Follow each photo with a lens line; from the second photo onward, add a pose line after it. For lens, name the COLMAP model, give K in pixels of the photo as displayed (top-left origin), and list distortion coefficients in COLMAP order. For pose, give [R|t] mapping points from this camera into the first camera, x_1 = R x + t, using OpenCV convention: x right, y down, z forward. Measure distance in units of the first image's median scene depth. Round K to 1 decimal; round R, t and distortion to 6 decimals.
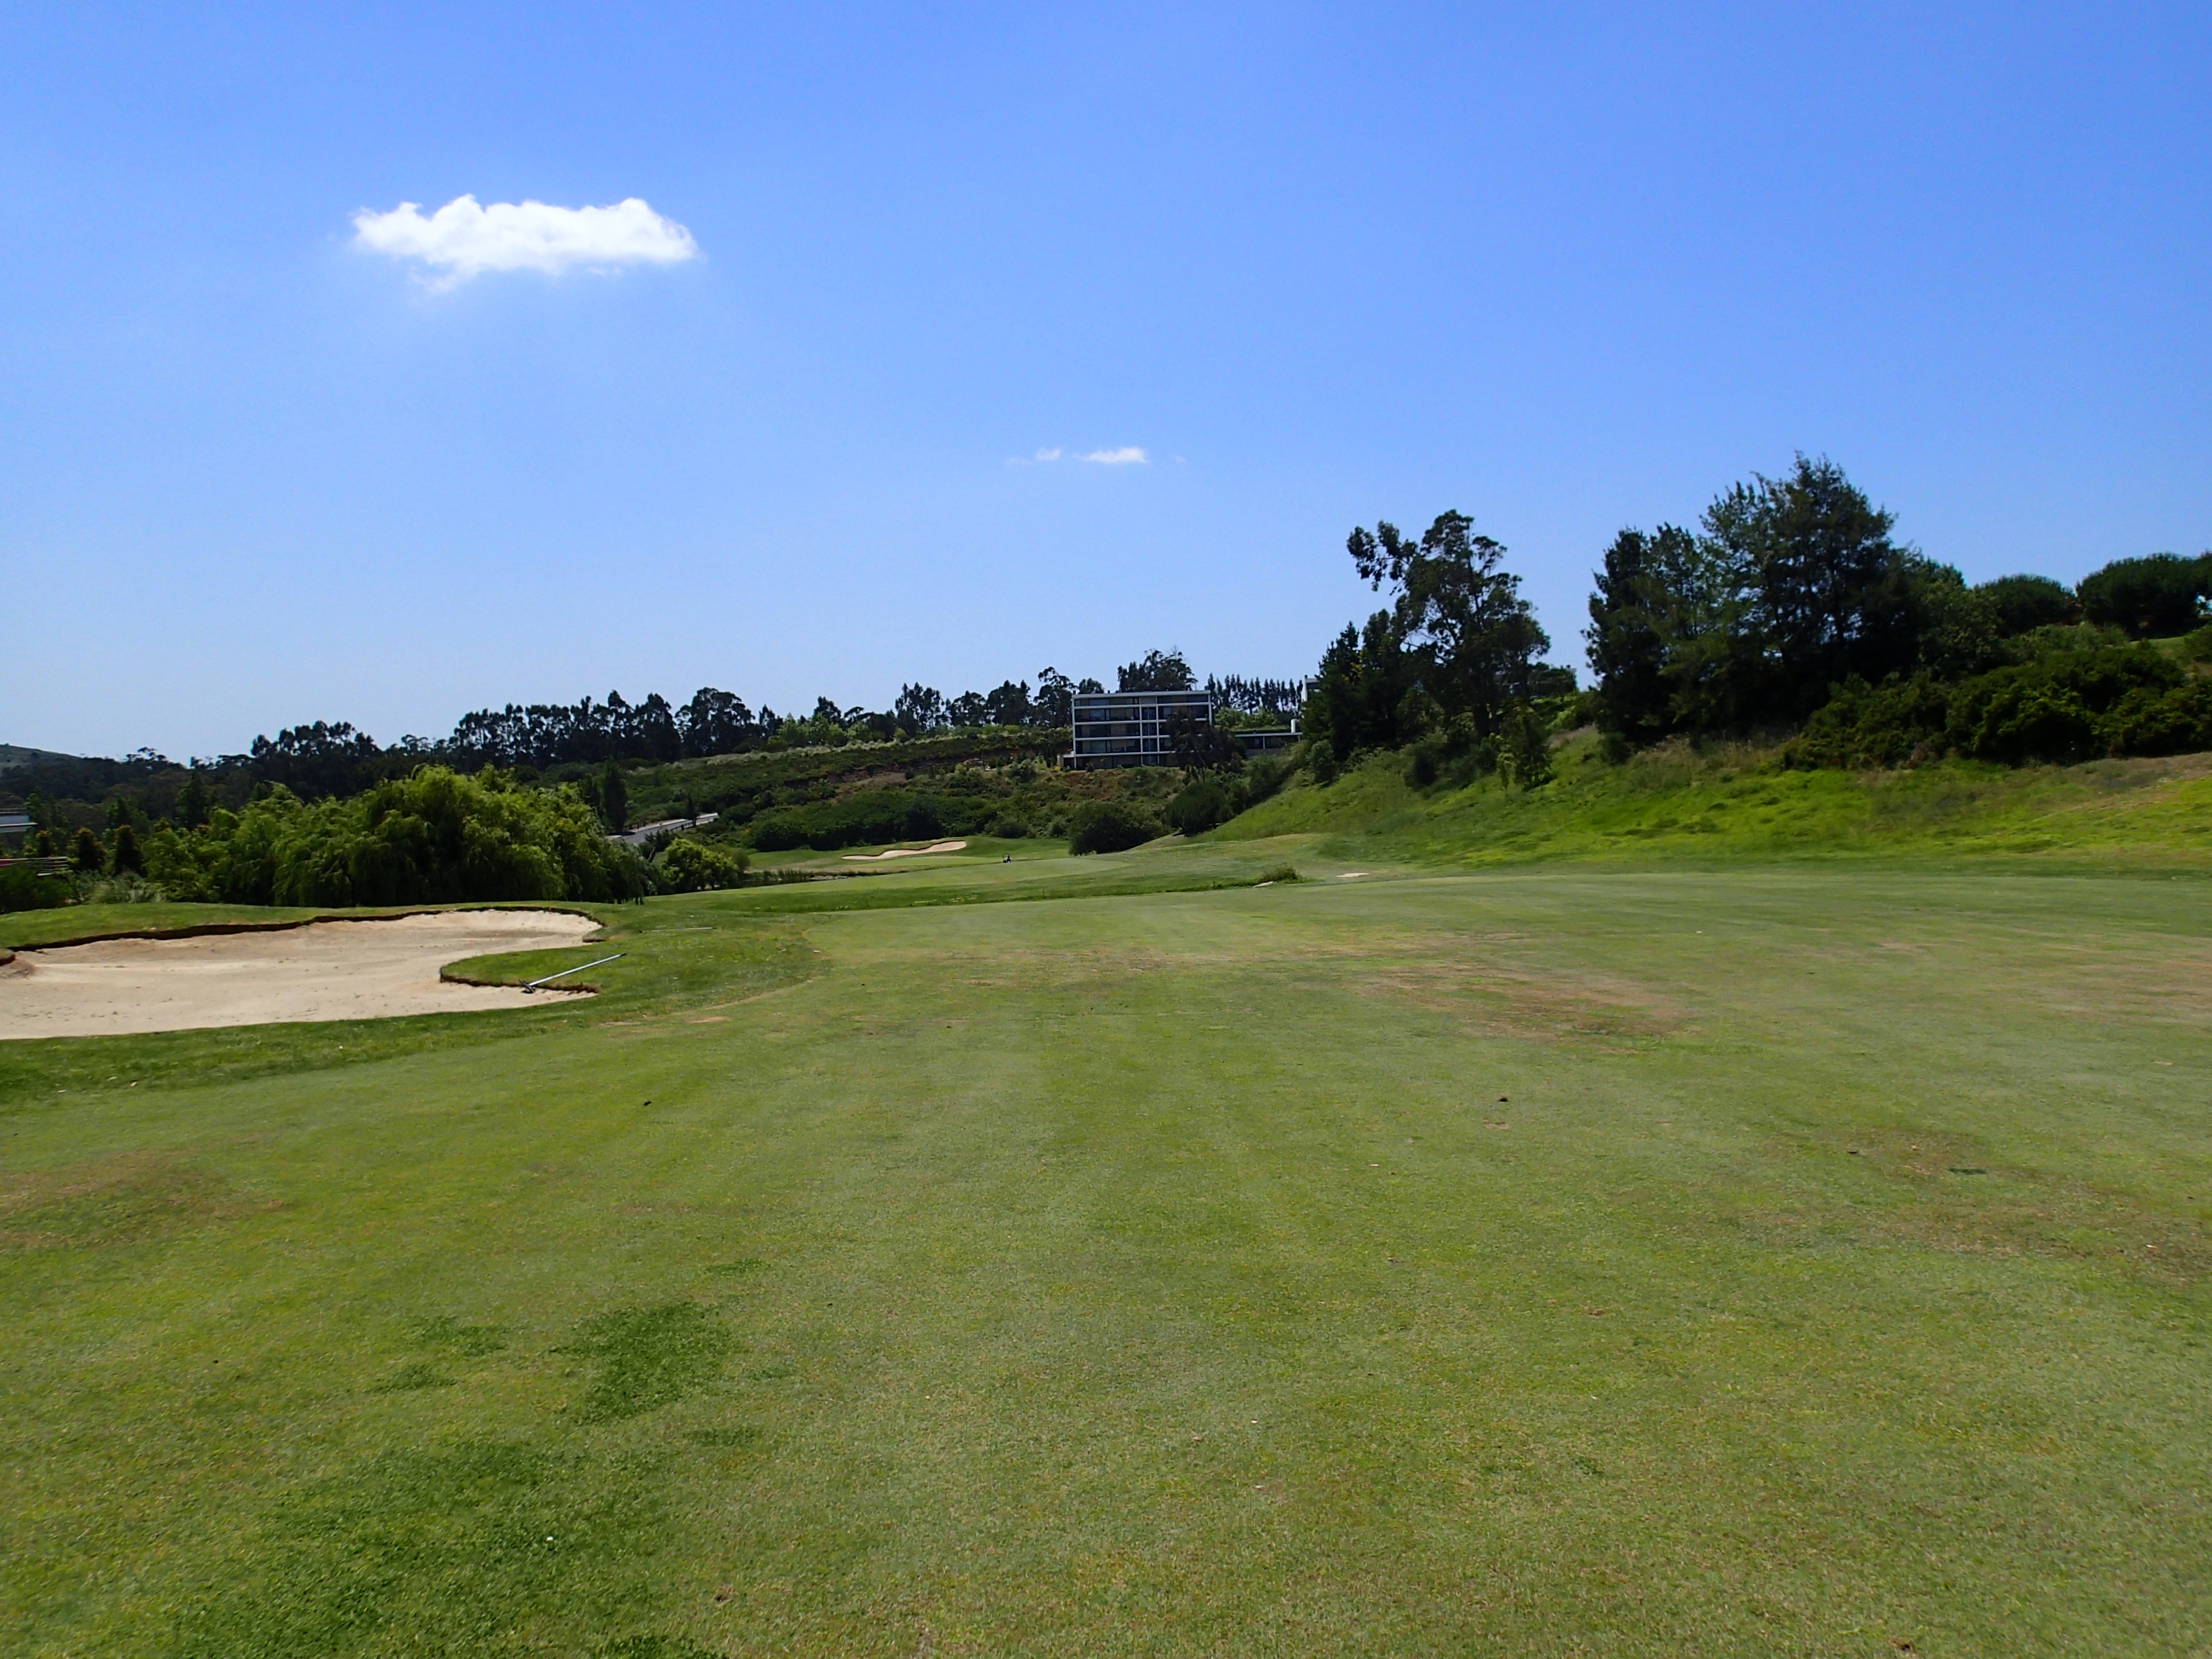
lens RADIAL K [[1616.1, 0, 1113.4], [0, 1616.1, 837.0], [0, 0, 1]] dist [-0.001644, 0.003071]
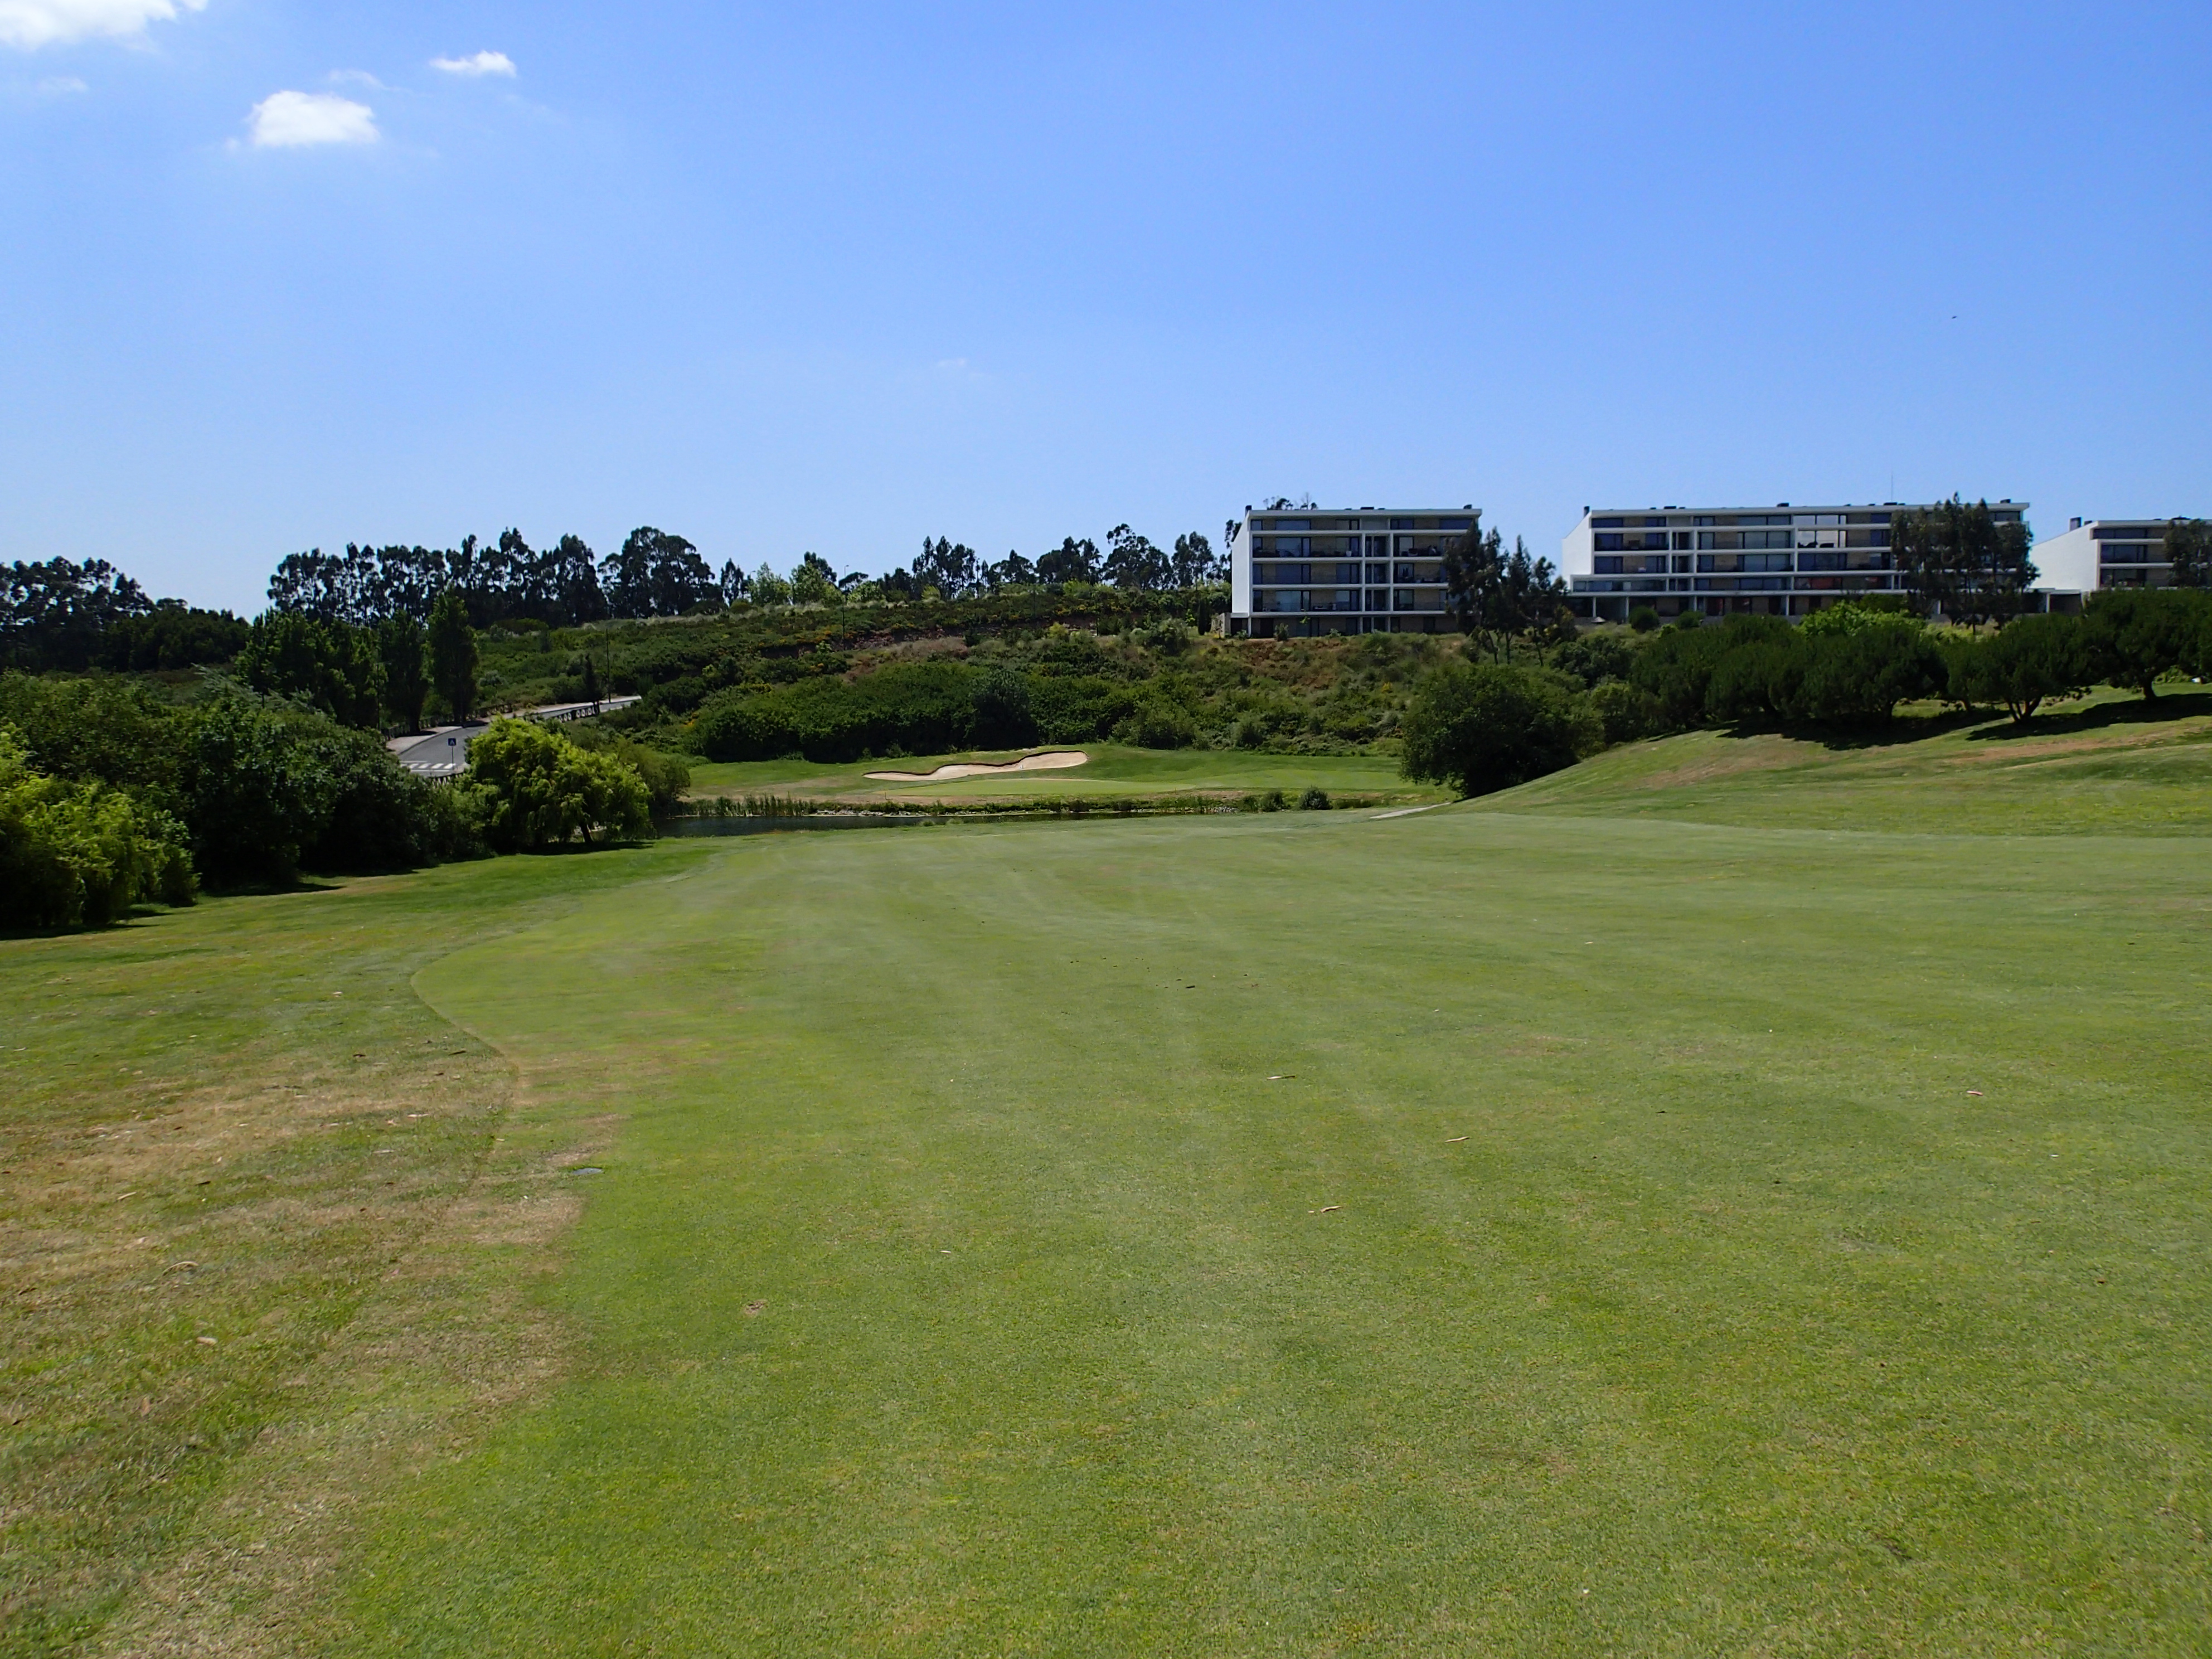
lens RADIAL K [[1616.1, 0, 1096.0], [0, 1616.1, 821.5], [0, 0, 1]] dist [-0.001644, 0.003071]
pose [[0.999695, 0.022601, 0.009923, -0.073206], [-0.022918, 0.999190, 0.033073, 0.006259], [-0.009168, -0.033291, 0.999404, 0.352427]]
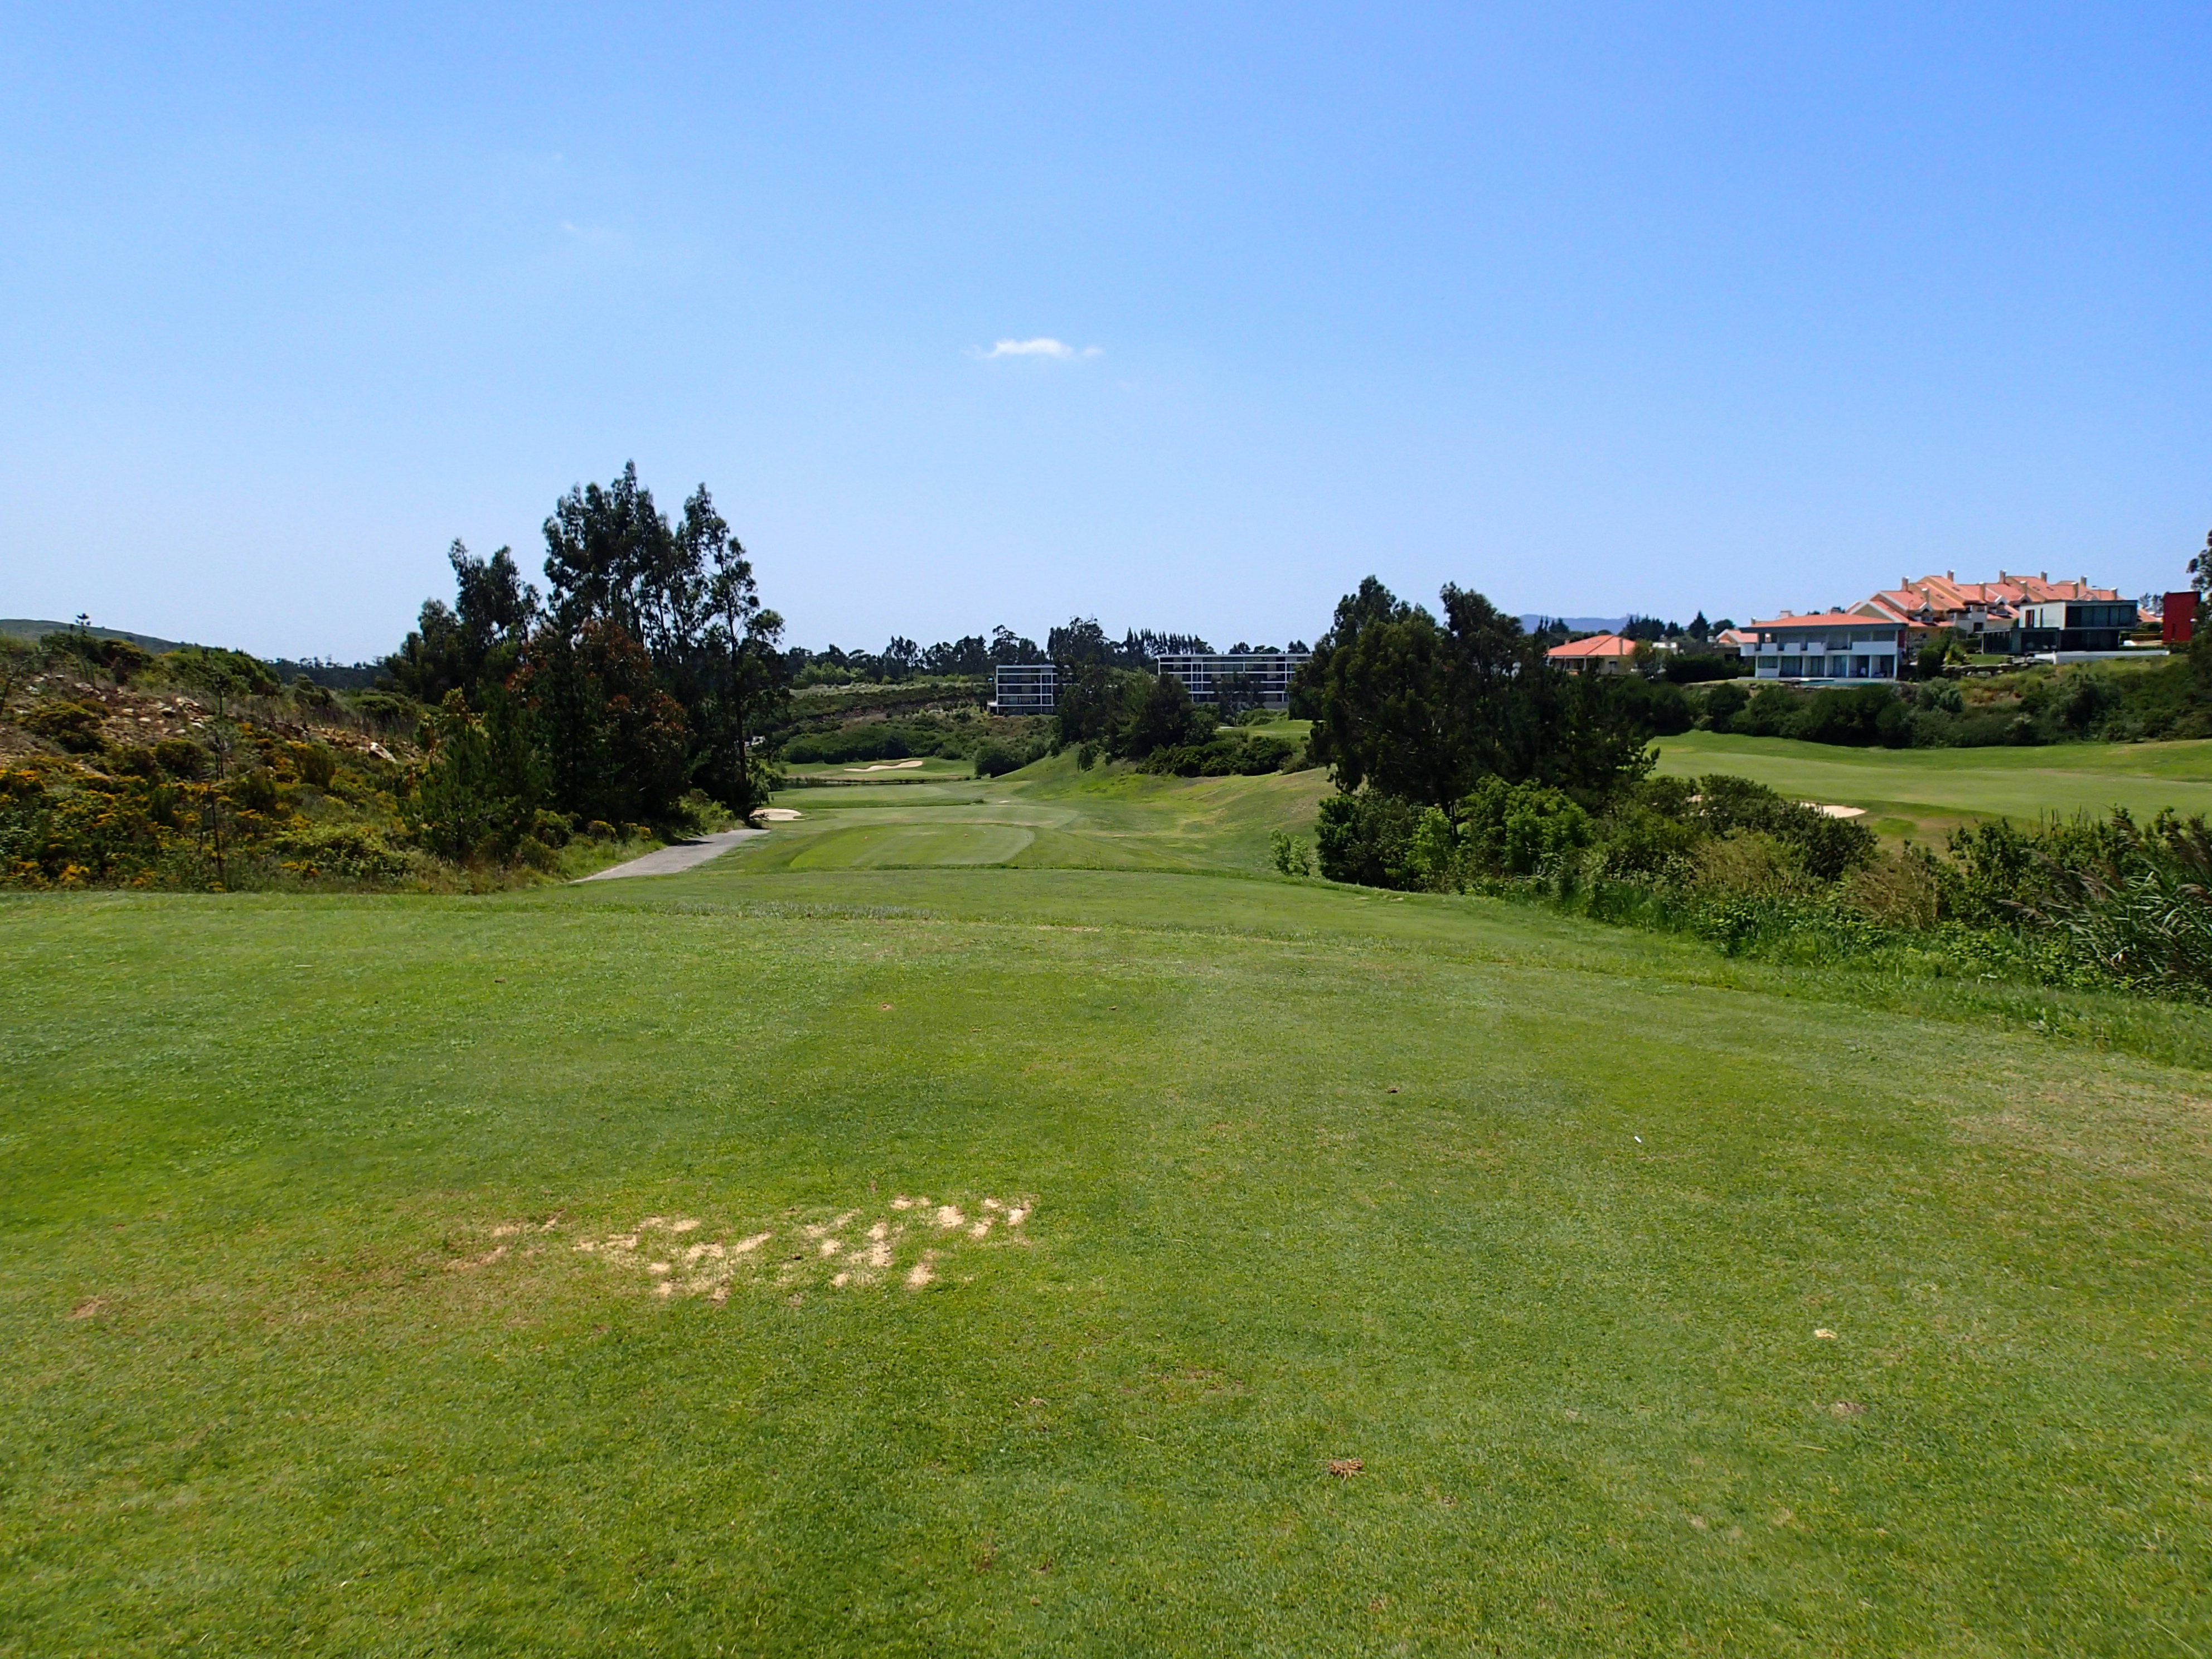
lens RADIAL K [[1616.1, 0, 1105.8], [0, 1616.1, 831.4], [0, 0, 1]] dist [-0.001644, 0.003071]
pose [[0.999503, 0.031274, -0.003941, 0.076449], [-0.030969, 0.997591, 0.062074, -0.025595], [0.005872, -0.061921, 0.998064, -0.461060]]
